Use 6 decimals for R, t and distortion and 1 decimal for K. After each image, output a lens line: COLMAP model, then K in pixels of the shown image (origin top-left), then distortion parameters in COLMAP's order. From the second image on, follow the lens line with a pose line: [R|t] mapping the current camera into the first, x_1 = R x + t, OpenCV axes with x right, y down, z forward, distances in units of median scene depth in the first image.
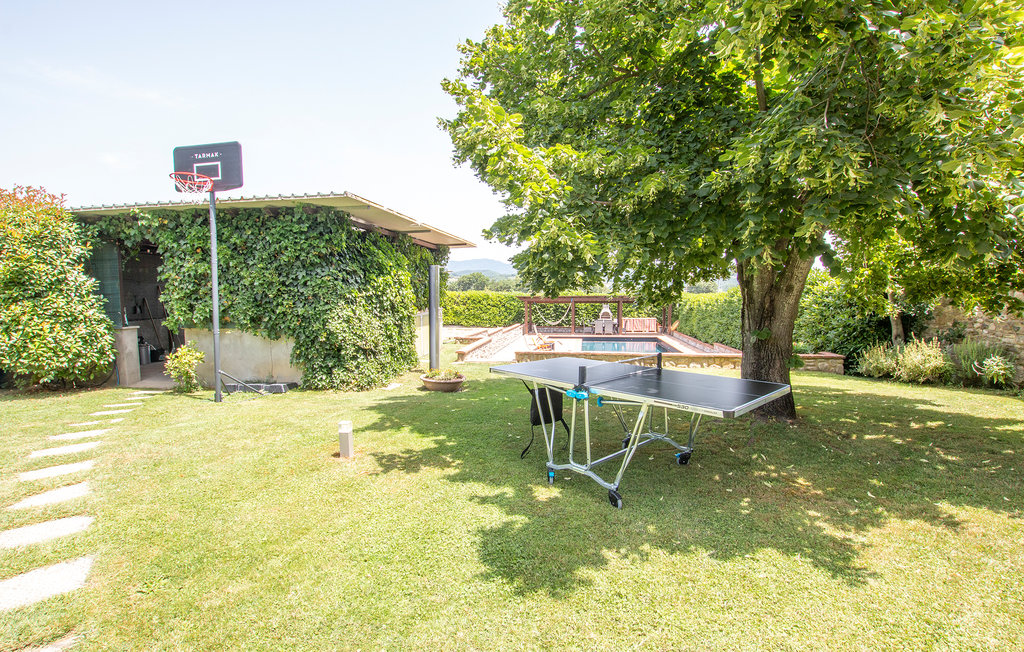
lens RADIAL K [[479.1, 0, 511.7], [0, 479.1, 346.0], [0, 0, 1]] dist [-0.027432, -0.000001]
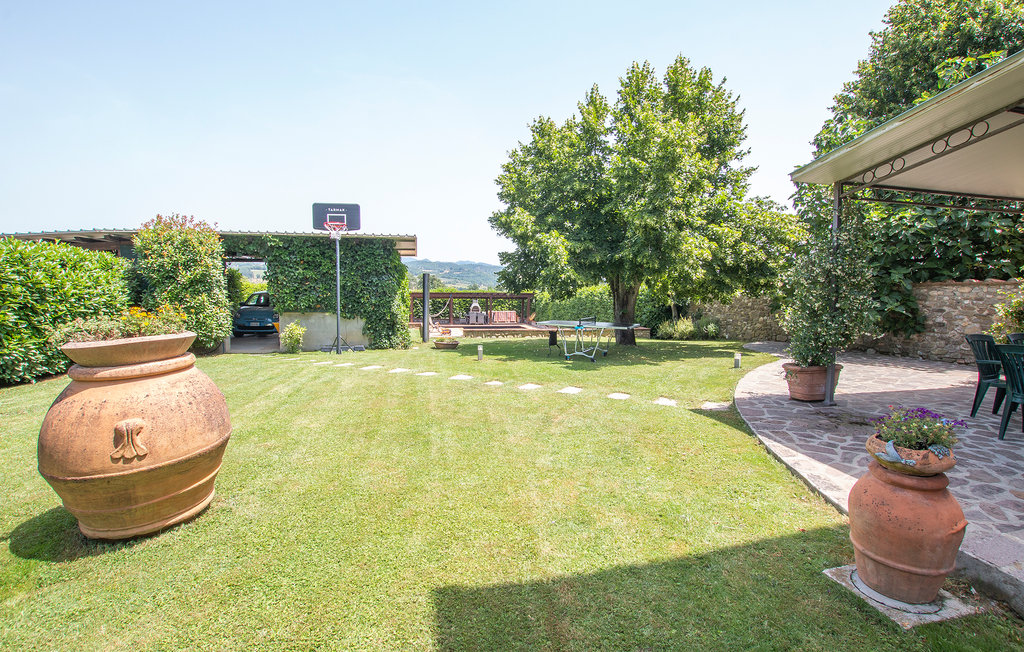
lens RADIAL K [[479.1, 0, 511.7], [0, 479.1, 346.0], [0, 0, 1]] dist [-0.027432, -0.000001]
pose [[0.942199, -0.024442, 0.334160, -0.530312], [0.021487, 0.999691, 0.012536, 0.069741], [-0.334363, -0.004631, 0.942433, -0.708498]]
